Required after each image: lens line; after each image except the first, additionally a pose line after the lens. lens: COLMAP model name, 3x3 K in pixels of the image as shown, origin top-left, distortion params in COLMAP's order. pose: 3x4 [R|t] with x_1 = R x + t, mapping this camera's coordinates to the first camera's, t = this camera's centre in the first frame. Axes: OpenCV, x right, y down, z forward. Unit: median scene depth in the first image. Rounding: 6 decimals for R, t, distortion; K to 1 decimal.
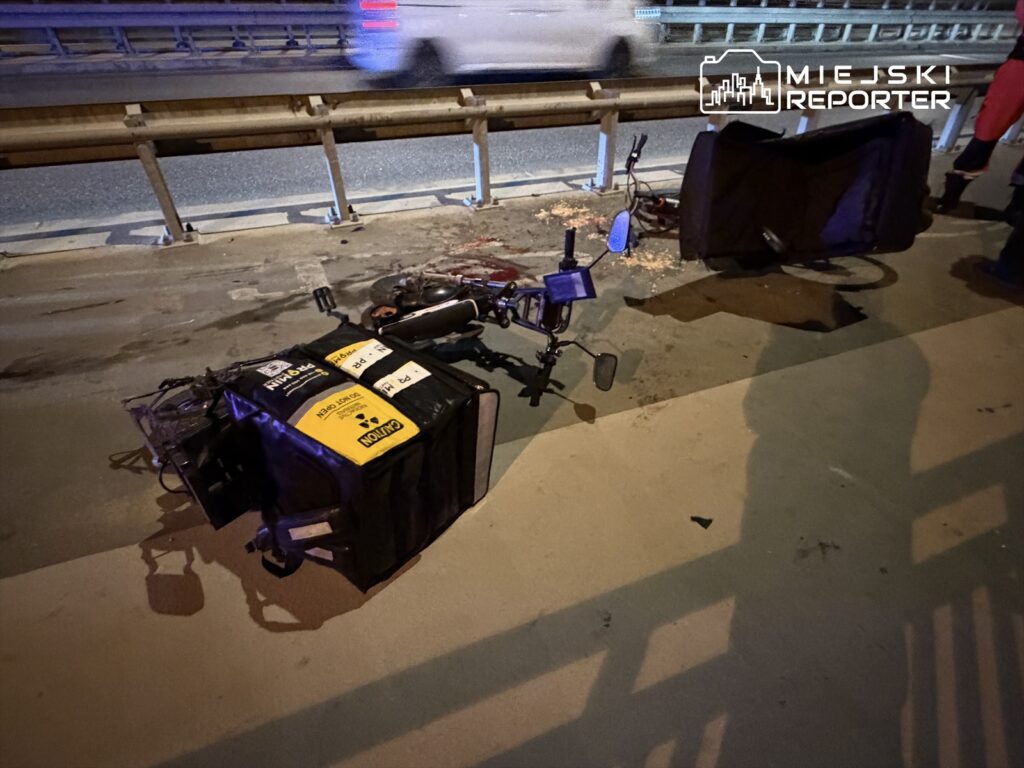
lens RADIAL K [[556.6, 0, 512.0], [0, 556.6, 384.0], [0, 0, 1]] dist [-0.001098, 0.000264]
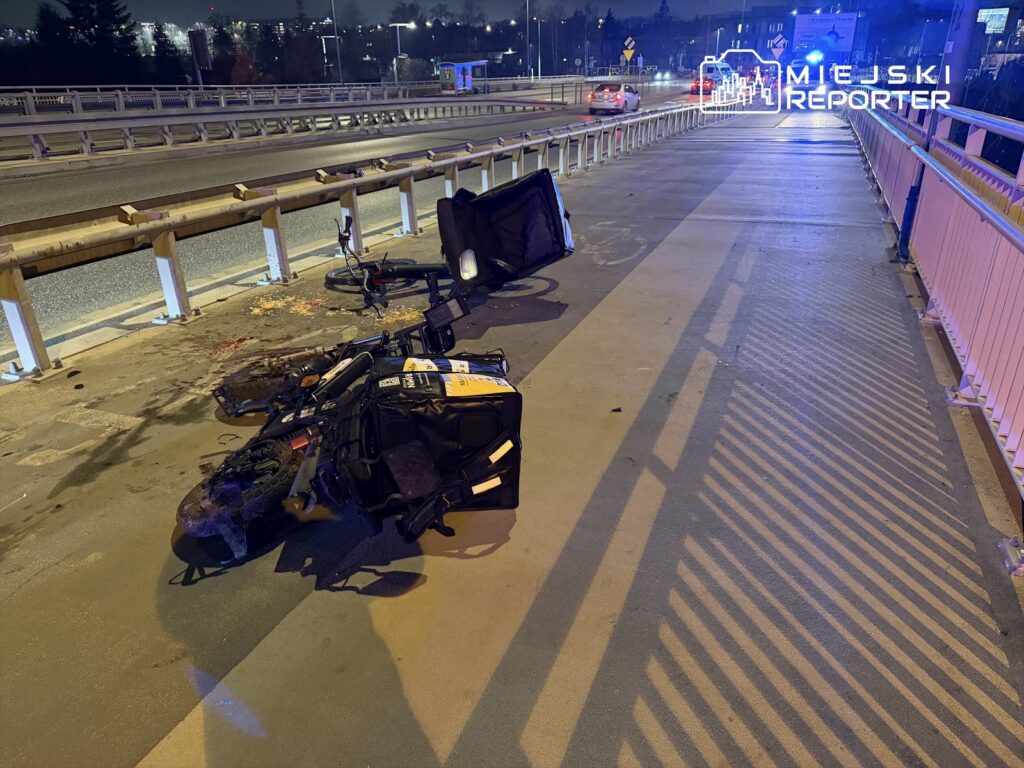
lens RADIAL K [[710.4, 0, 515.8], [0, 710.4, 379.6], [0, 0, 1]] dist [0.065034, -0.092019]
pose [[0.701457, -0.296548, 0.648087, -0.568455], [0.434342, 0.898825, -0.058831, 0.083796], [-0.565070, 0.322759, 0.759291, -0.188107]]
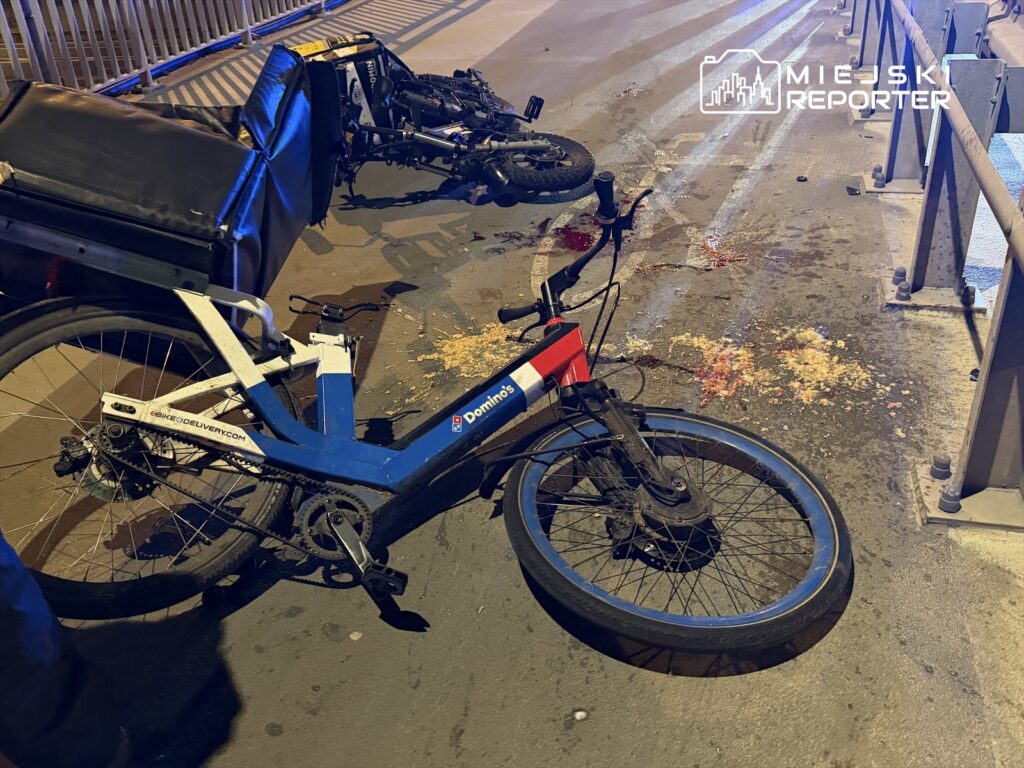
lens RADIAL K [[930.6, 0, 508.2], [0, 930.6, 387.8], [0, 0, 1]] dist [0.140708, -0.292258]
pose [[-0.627627, 0.422851, -0.653667, 0.821887], [-0.410490, 0.533688, 0.739375, -0.865689], [0.661500, 0.732376, -0.161381, 1.199700]]
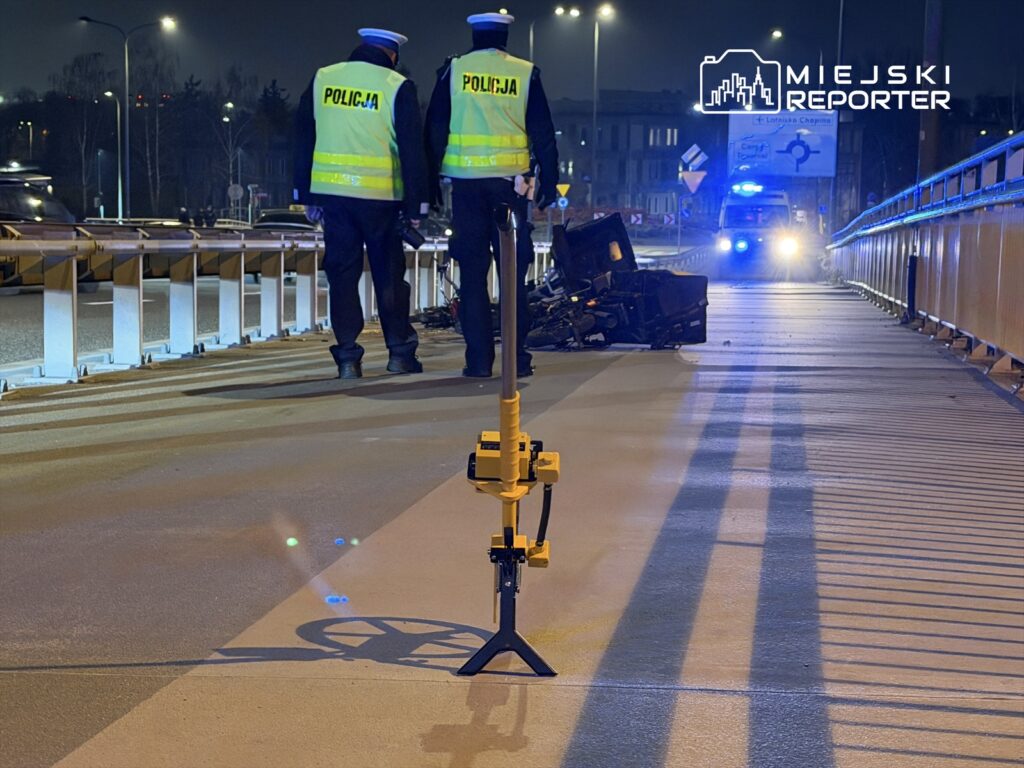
lens RADIAL K [[1947.0, 0, 512.0], [0, 1947.0, 384.0], [0, 0, 1]] dist [0.103141, 0.099202]
pose [[0.511008, -0.071020, 0.856637, -3.570330], [0.497073, 0.837466, -0.227088, 0.906698], [-0.701276, 0.541855, 0.463254, -1.017441]]
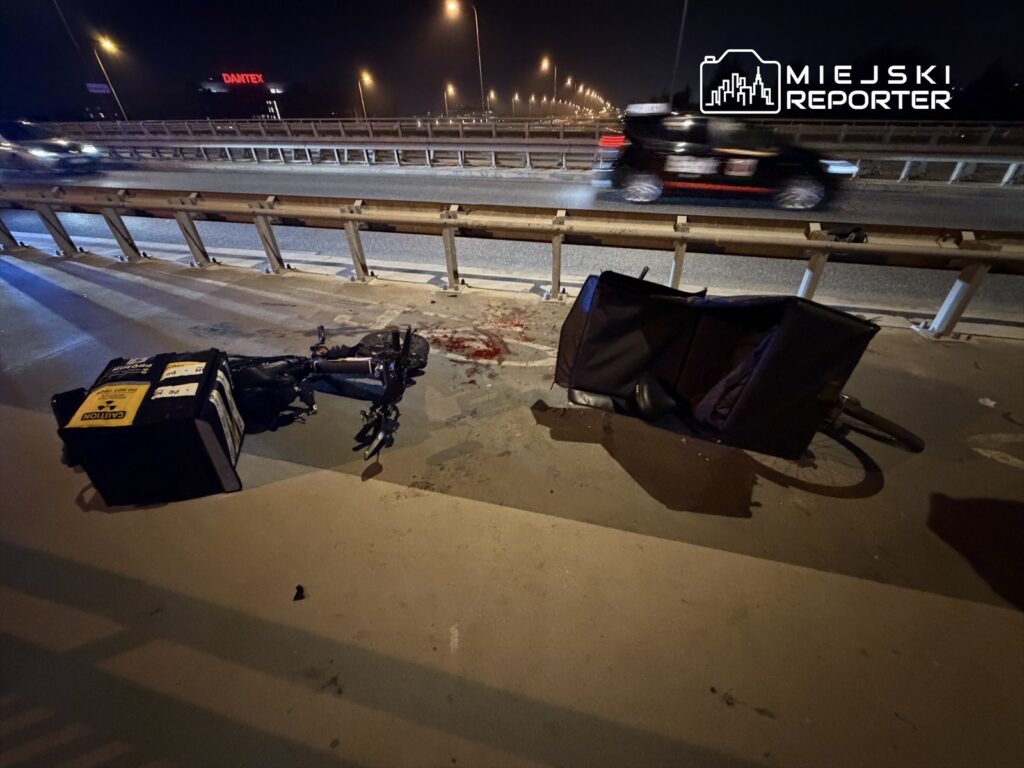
lens RADIAL K [[408.5, 0, 512.0], [0, 408.5, 384.0], [0, 0, 1]] dist [-0.000989, -0.000317]
pose [[0.801974, 0.316713, -0.506488, 0.509521], [-0.343624, 0.938143, 0.042538, -0.180710], [0.488631, 0.139927, 0.861197, 0.217323]]
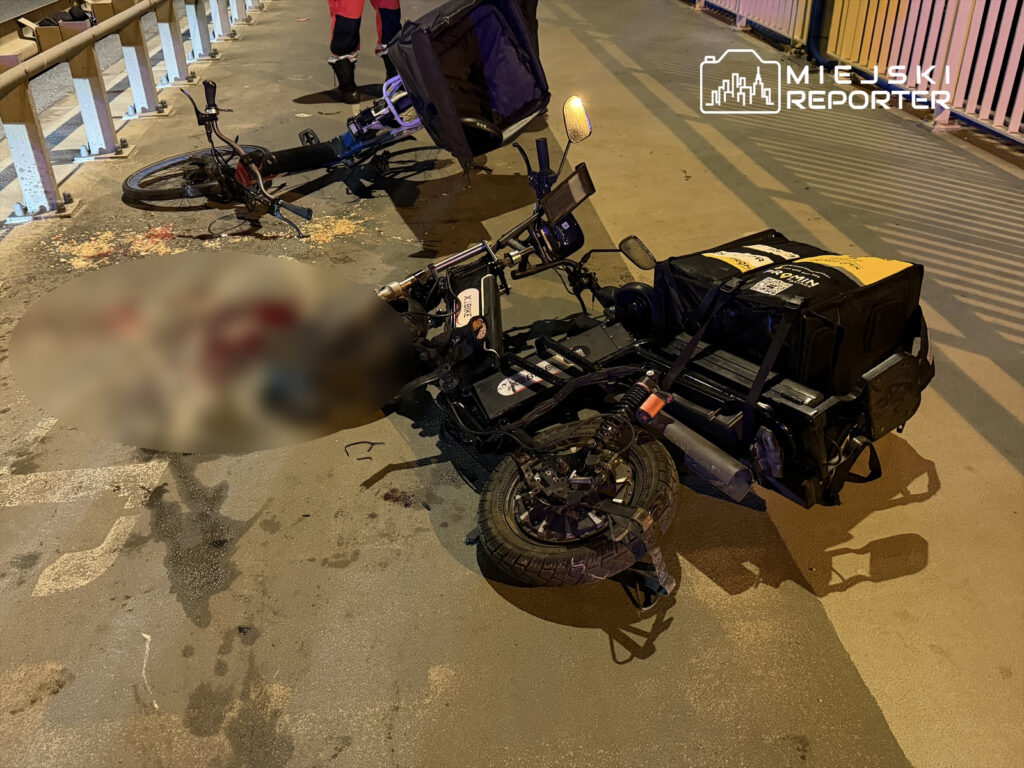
lens RADIAL K [[930.6, 0, 508.2], [0, 930.6, 387.8], [0, 0, 1]] dist [0.140708, -0.292258]
pose [[0.300187, -0.486331, 0.820591, -0.810736], [0.586284, 0.772660, 0.243451, -0.224096], [-0.752435, 0.408018, 0.517071, 0.270709]]
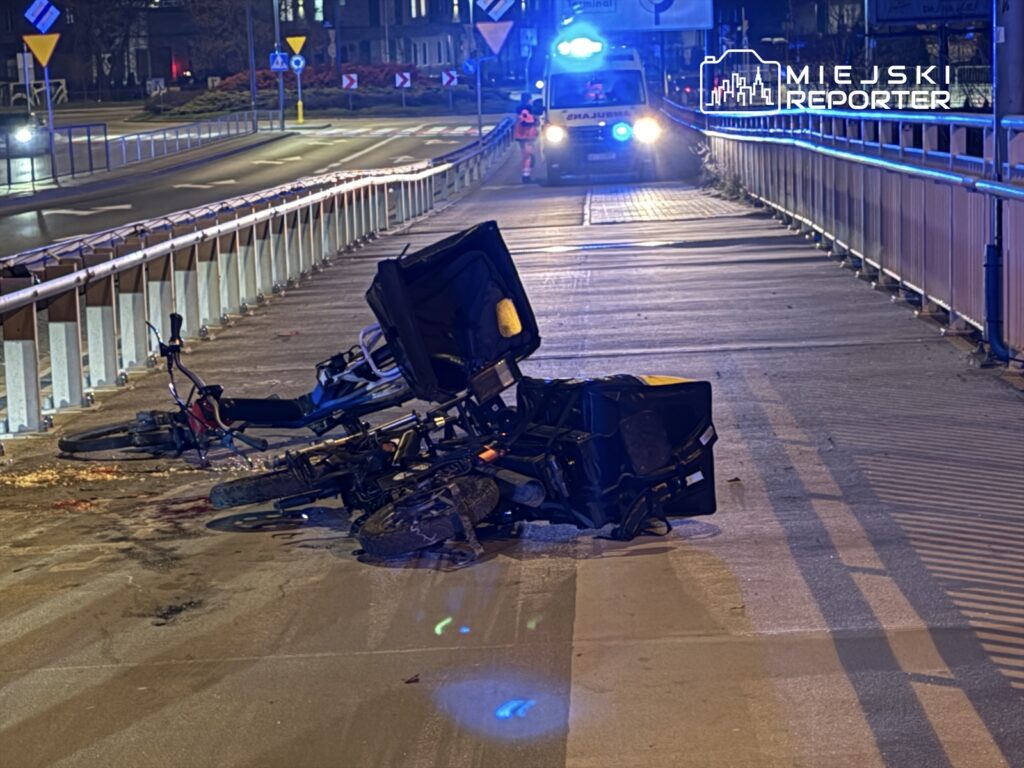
lens RADIAL K [[2707.3, 0, 512.0], [0, 2707.3, 384.0], [0, 0, 1]] dist [0.139413, -0.941363]
pose [[0.416626, -0.126589, 0.900221, -2.591908], [0.568187, 0.809268, -0.149160, 0.346089], [-0.709638, 0.573638, 0.409088, -0.590821]]
